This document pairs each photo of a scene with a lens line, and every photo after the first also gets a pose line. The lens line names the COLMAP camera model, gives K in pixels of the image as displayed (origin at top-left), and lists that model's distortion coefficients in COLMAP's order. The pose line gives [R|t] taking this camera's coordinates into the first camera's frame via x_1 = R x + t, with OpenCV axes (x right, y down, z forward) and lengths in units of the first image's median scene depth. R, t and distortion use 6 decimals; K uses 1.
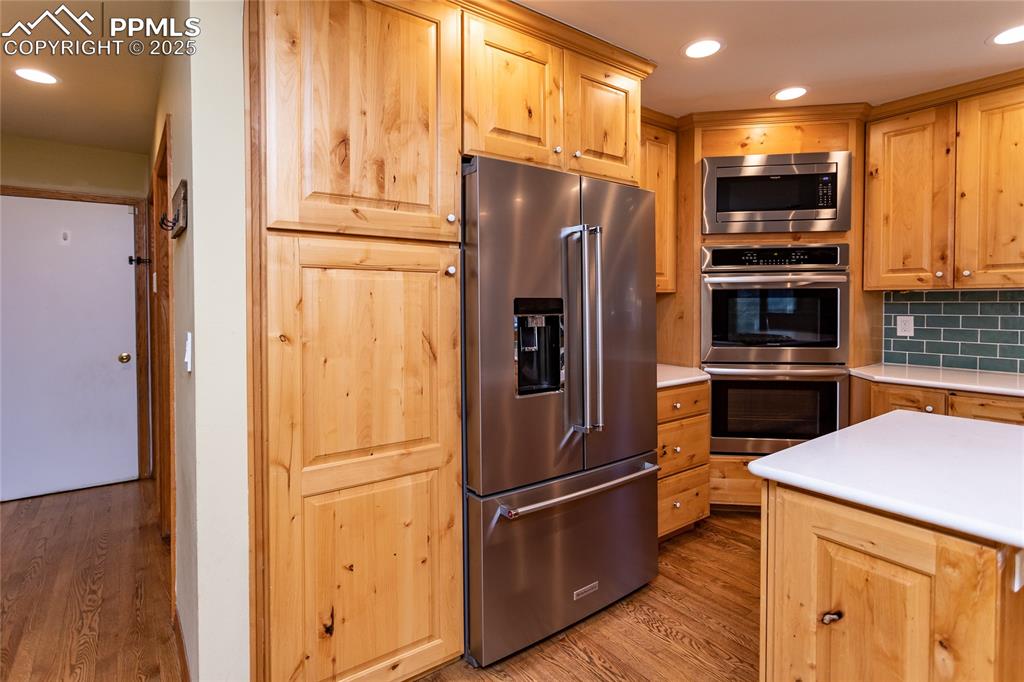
lens RADIAL K [[501.8, 0, 487.3], [0, 501.8, 309.3], [0, 0, 1]] dist [-0.024913, 0.005149]
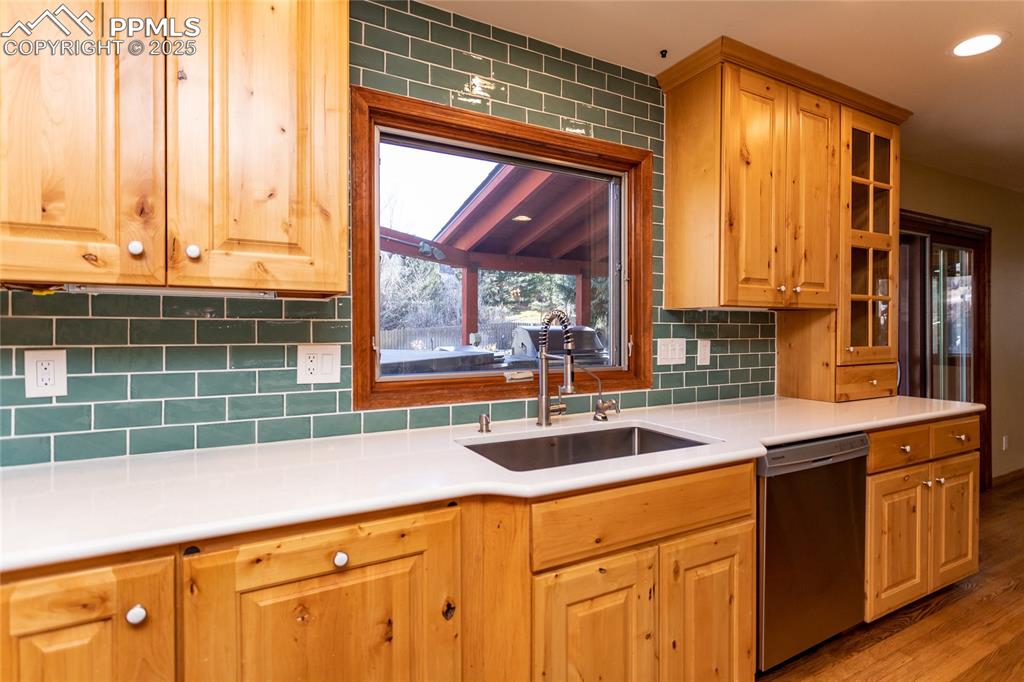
lens RADIAL K [[501.8, 0, 511.8], [0, 501.8, 333.7], [0, 0, 1]] dist [-0.024913, 0.005149]
pose [[0.091288, -0.001088, 0.995824, 0.507957], [0.014305, 0.999898, -0.000219, 0.005673], [-0.995722, 0.014265, 0.091294, 0.620563]]
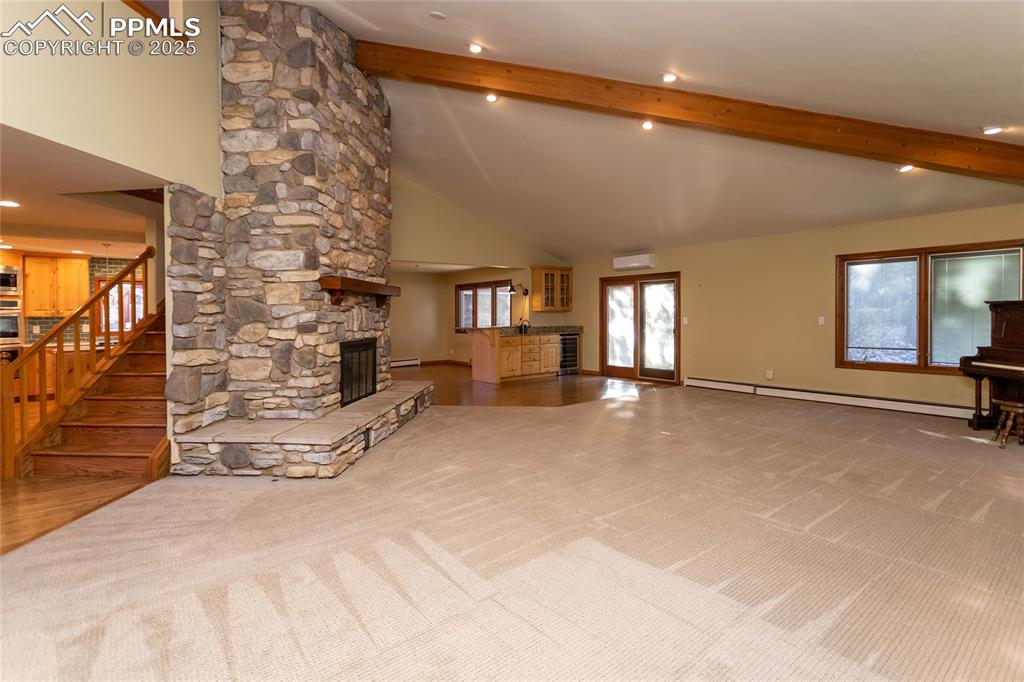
lens RADIAL K [[501.8, 0, 478.7], [0, 501.8, 317.7], [0, 0, 1]] dist [-0.024913, 0.005149]
pose [[-0.062457, -0.010468, 0.997993, -2.293941], [0.022615, 0.999673, 0.011900, -0.009753], [-0.997791, 0.023313, -0.062200, -1.445298]]
